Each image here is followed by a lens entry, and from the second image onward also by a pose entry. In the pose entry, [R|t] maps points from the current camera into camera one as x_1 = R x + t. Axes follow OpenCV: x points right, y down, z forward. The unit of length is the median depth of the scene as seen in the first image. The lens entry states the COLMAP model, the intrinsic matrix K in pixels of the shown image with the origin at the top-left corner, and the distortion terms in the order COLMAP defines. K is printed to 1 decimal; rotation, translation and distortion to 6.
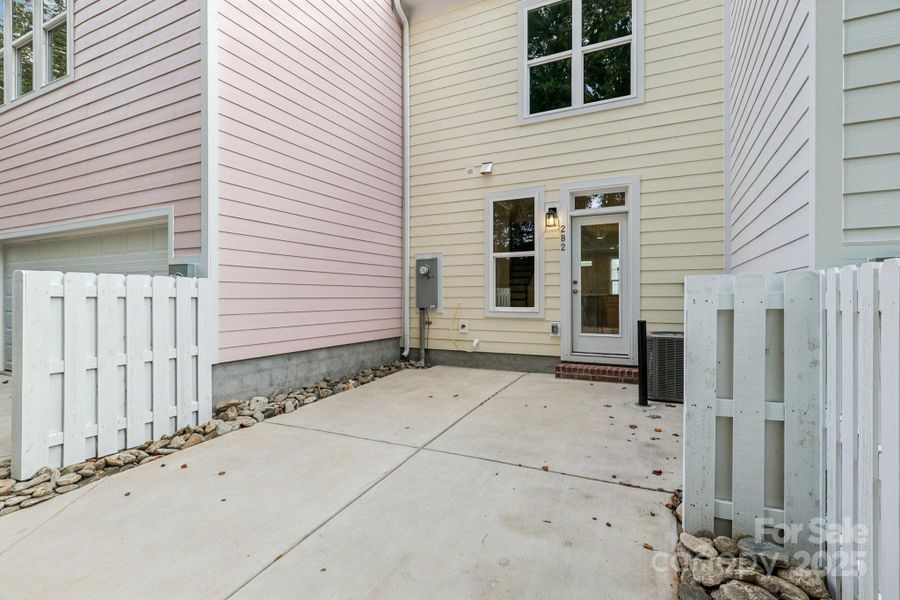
lens RADIAL K [[446.9, 0, 450.4], [0, 446.9, 296.9], [0, 0, 1]] dist [0.001496, 0.000213]
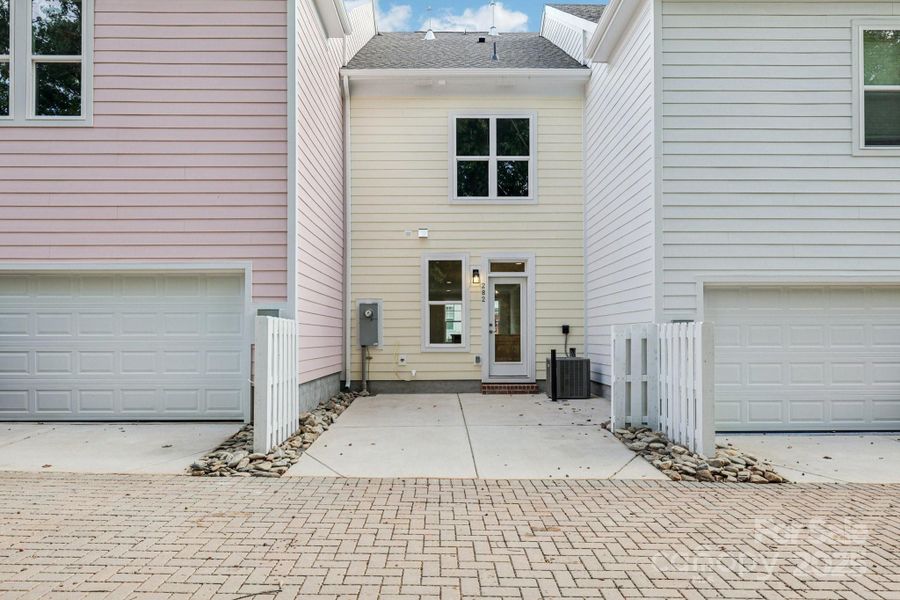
lens RADIAL K [[605.2, 0, 452.2], [0, 605.2, 330.7], [0, 0, 1]] dist [0.000087, 0.000254]
pose [[0.881174, 0.005684, 0.472759, -0.656938], [0.001290, 0.999895, -0.014428, 0.010462], [-0.472791, 0.013323, 0.881074, -0.539144]]
